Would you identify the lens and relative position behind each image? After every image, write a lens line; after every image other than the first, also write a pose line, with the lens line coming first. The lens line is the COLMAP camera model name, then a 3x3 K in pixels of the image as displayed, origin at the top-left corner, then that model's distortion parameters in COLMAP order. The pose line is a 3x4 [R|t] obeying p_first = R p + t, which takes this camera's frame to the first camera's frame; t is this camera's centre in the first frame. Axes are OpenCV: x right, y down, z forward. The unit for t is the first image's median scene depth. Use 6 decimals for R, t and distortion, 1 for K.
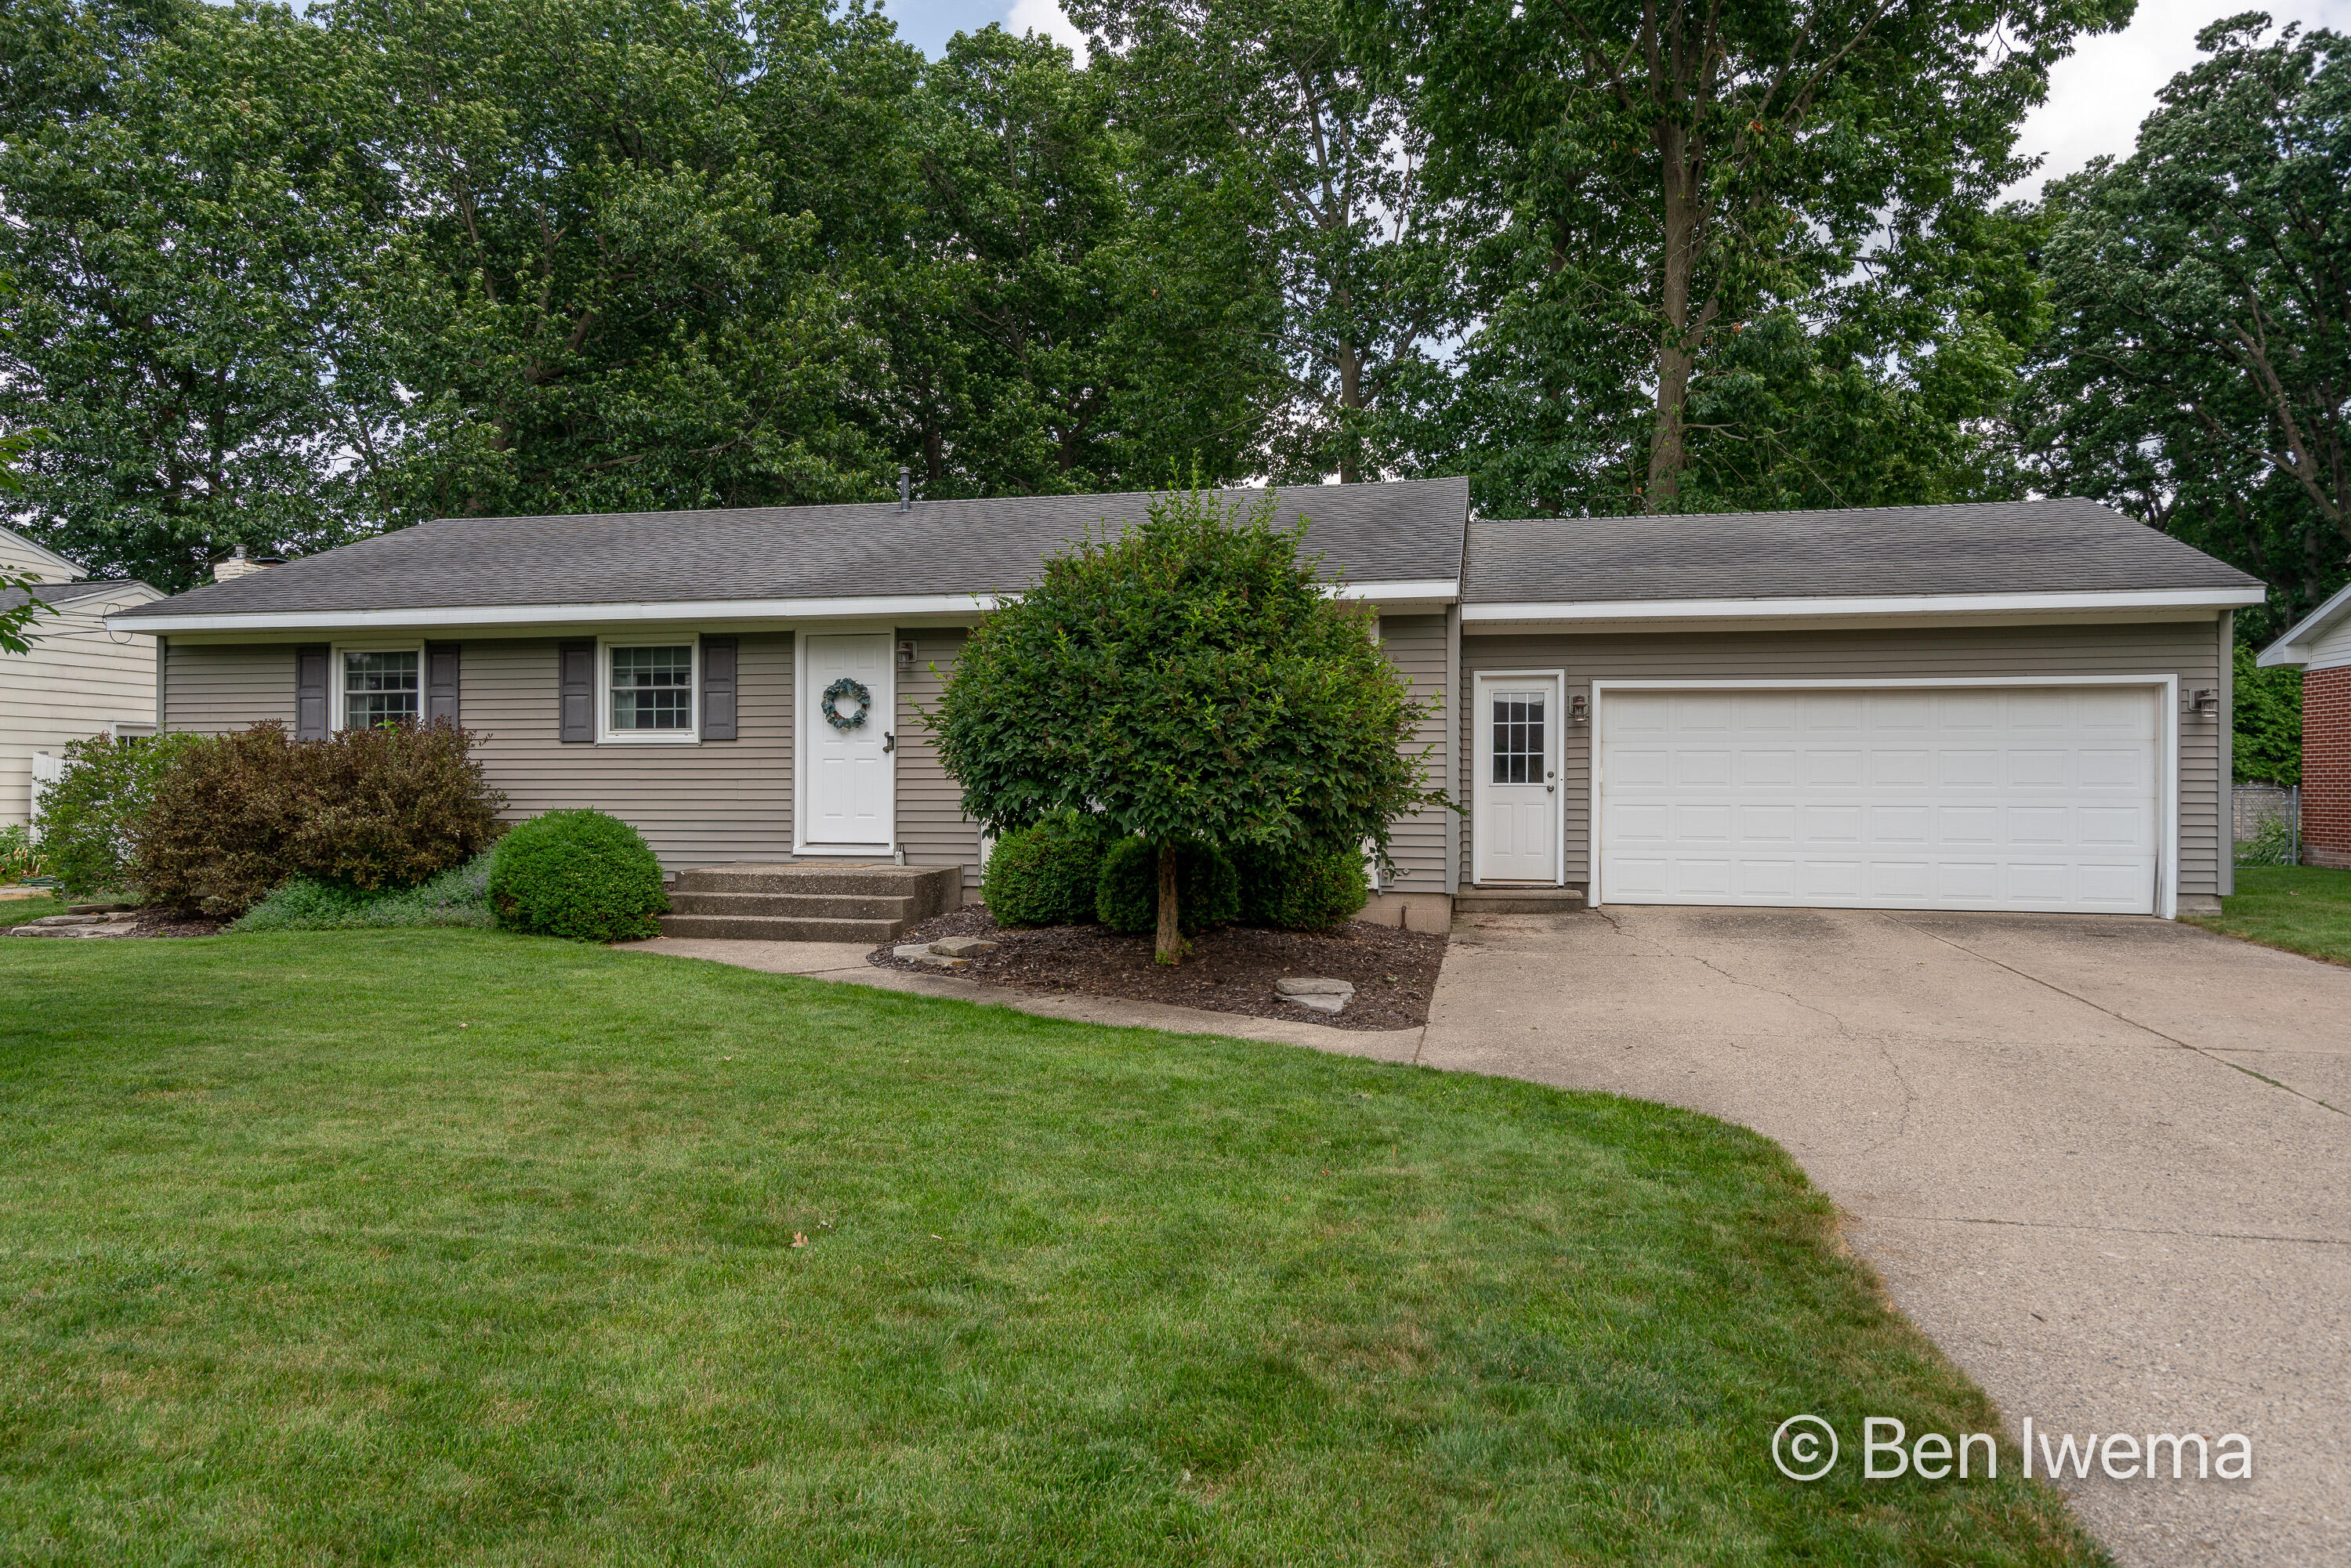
lens RADIAL K [[1489.0, 0, 1175.5], [0, 1489.0, 784.0], [0, 0, 1]] dist [0.048209, -0.069308]
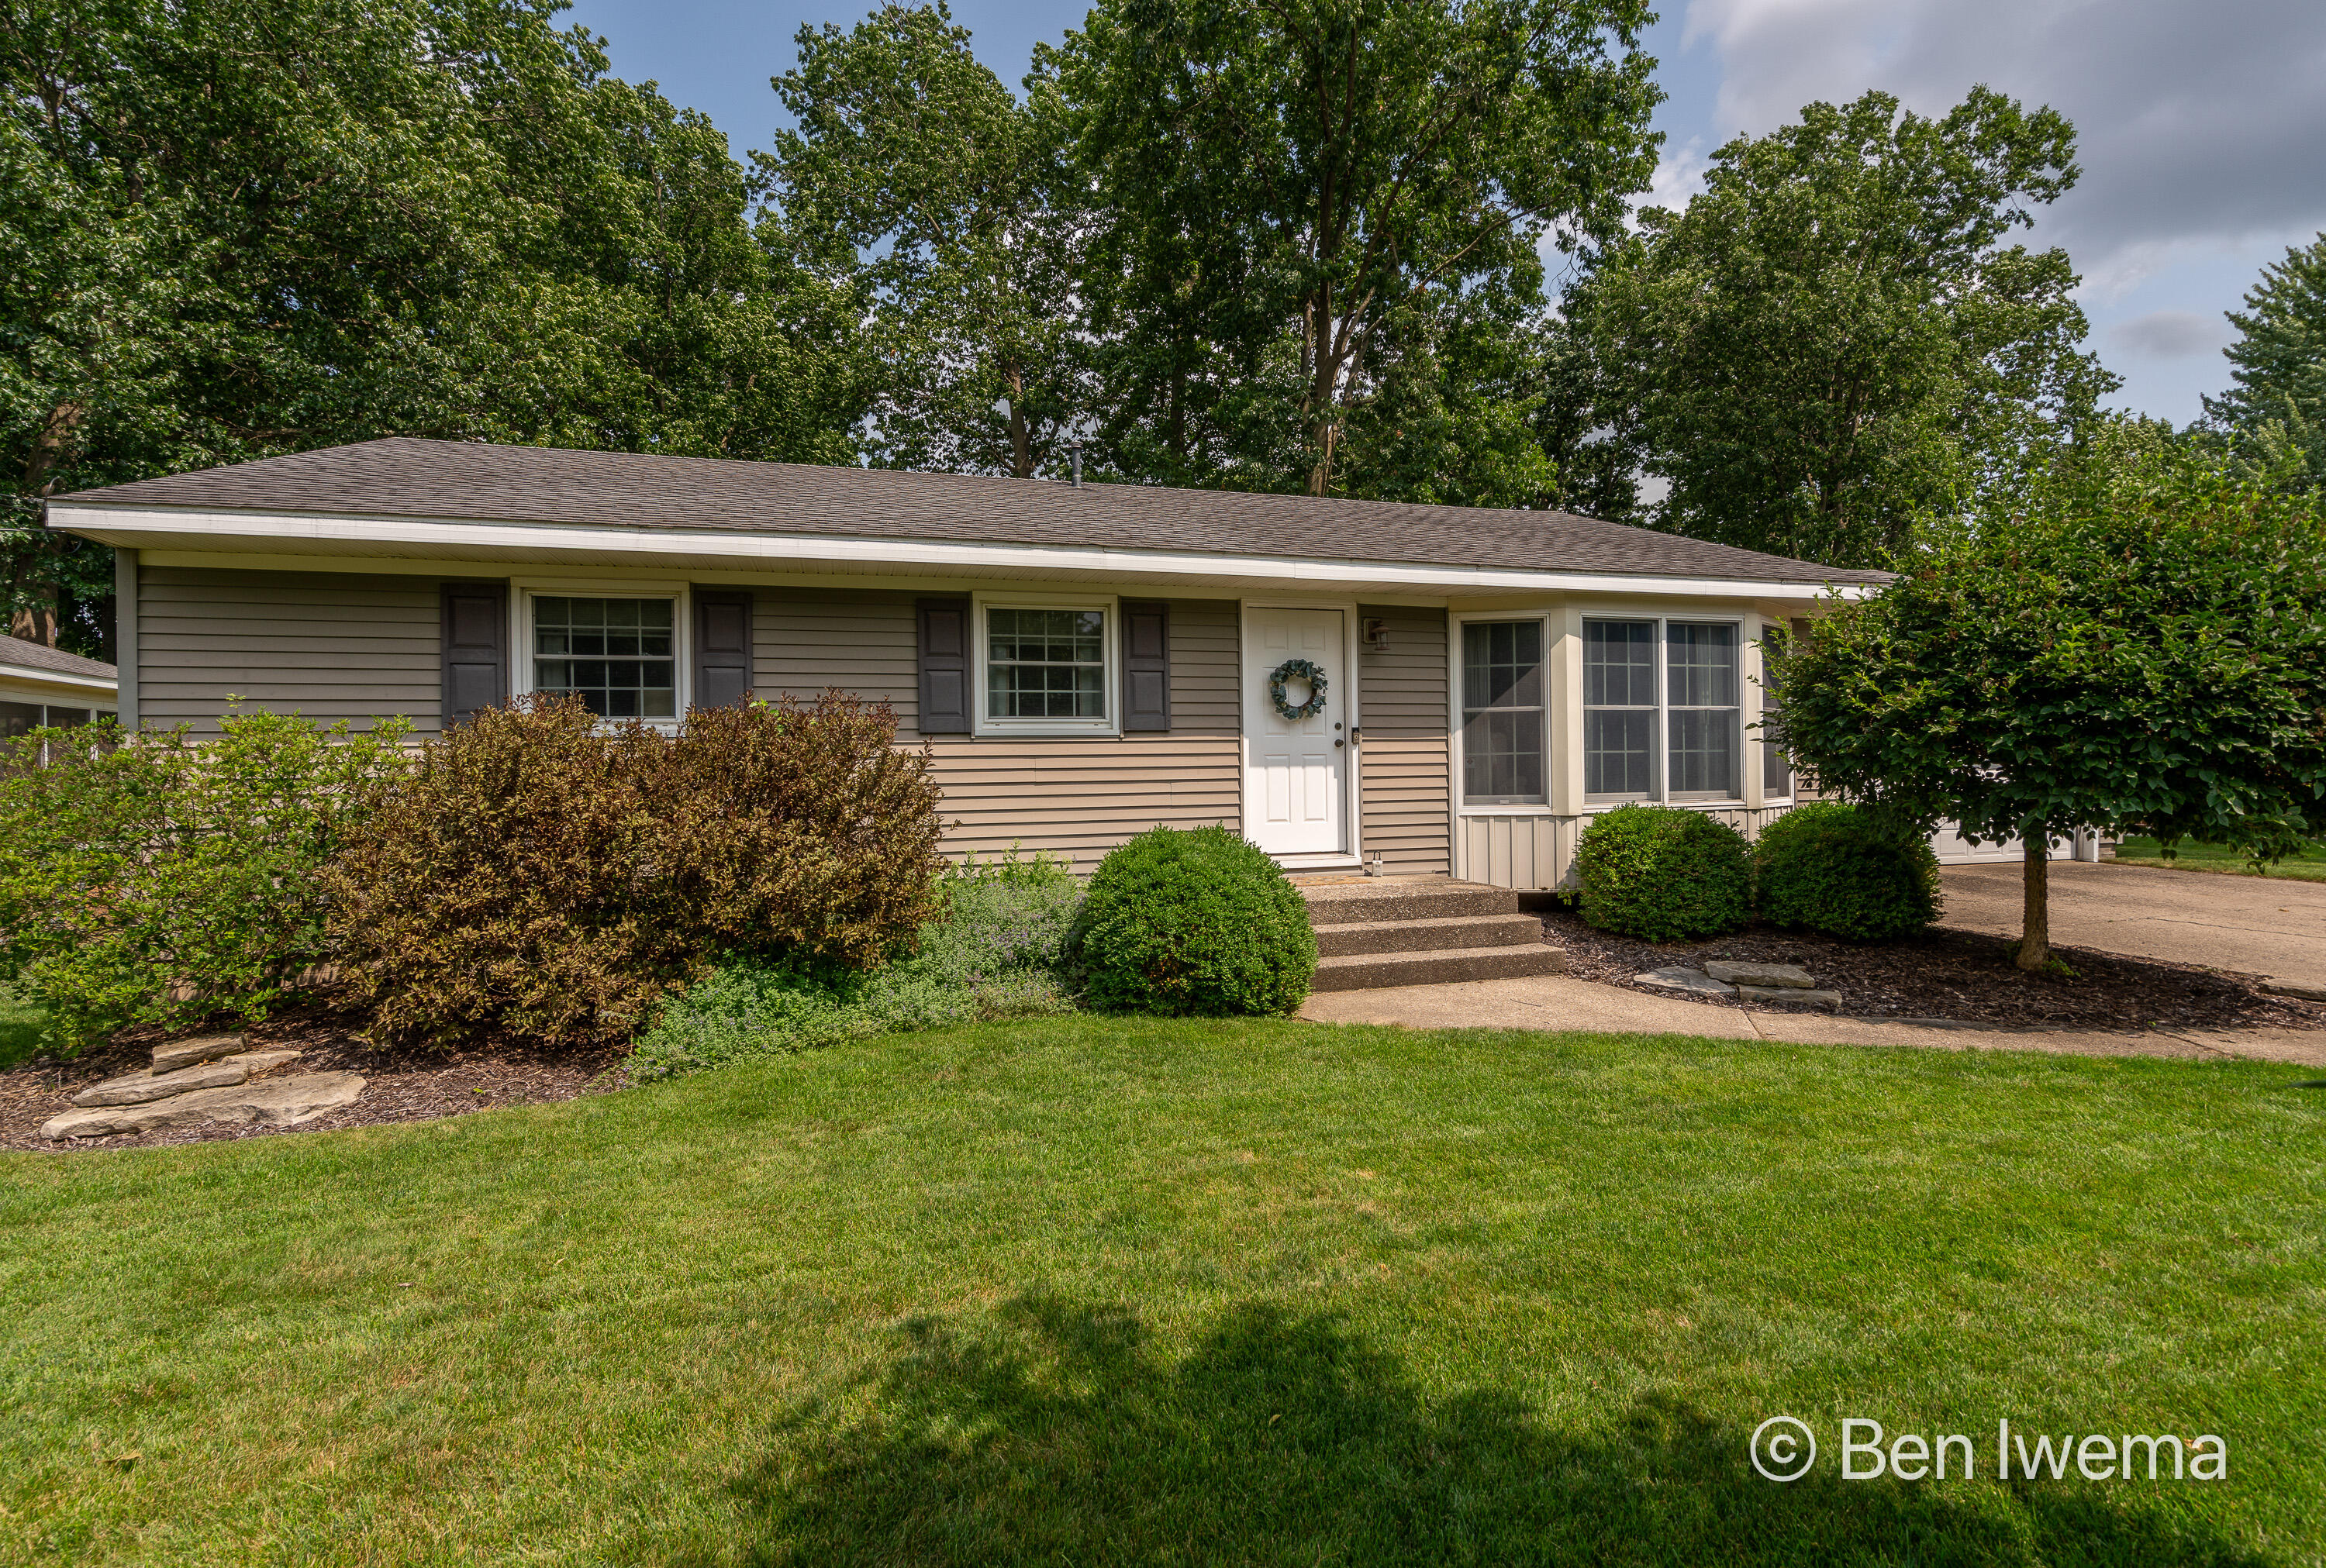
lens RADIAL K [[1045.0, 0, 1163.0], [0, 1045.0, 784.0], [0, 0, 1]] dist [-0.000776, 0.000352]
pose [[0.881516, -0.018579, 0.471788, -0.571532], [0.011753, 0.999779, 0.017412, -0.011150], [-0.472008, -0.009804, 0.881540, 0.508281]]
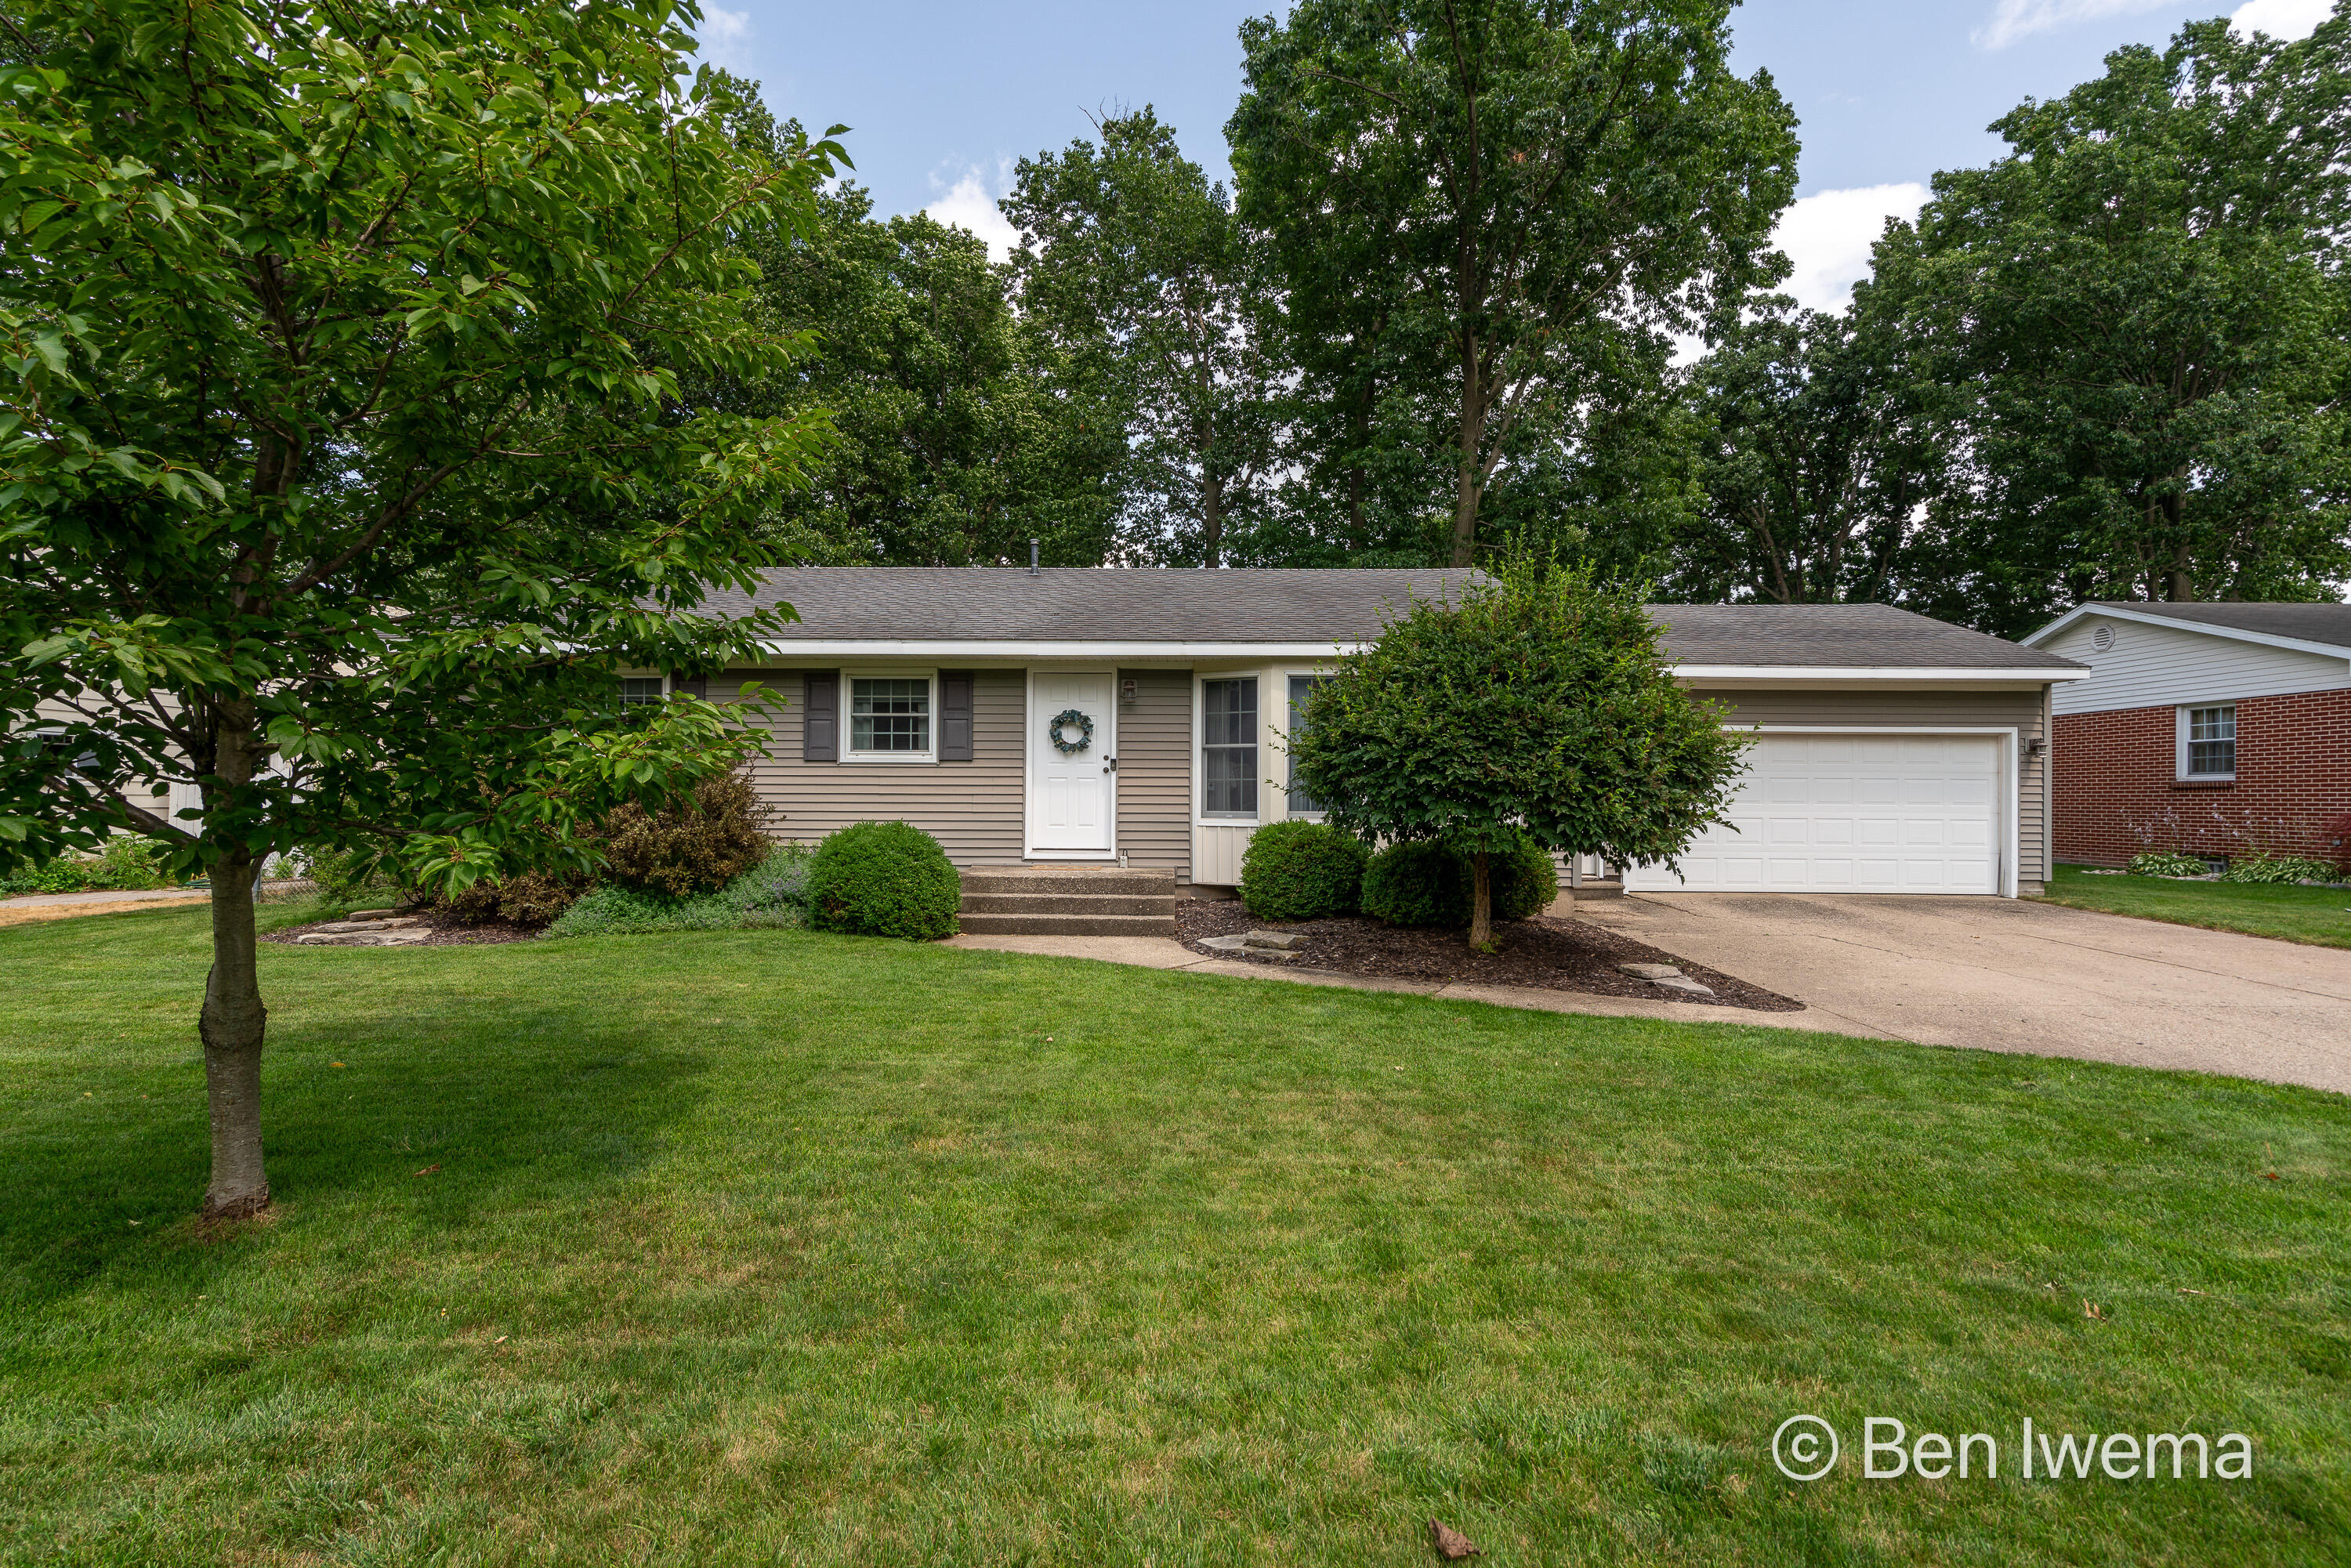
lens RADIAL K [[1071.8, 0, 1175.5], [0, 1071.8, 784.0], [0, 0, 1]] dist [-0.000834, 0.000144]
pose [[0.979483, 0.007784, 0.201376, -0.310350], [-0.005376, 0.999907, -0.012502, -0.001727], [-0.201454, 0.011163, 0.979434, 0.151212]]
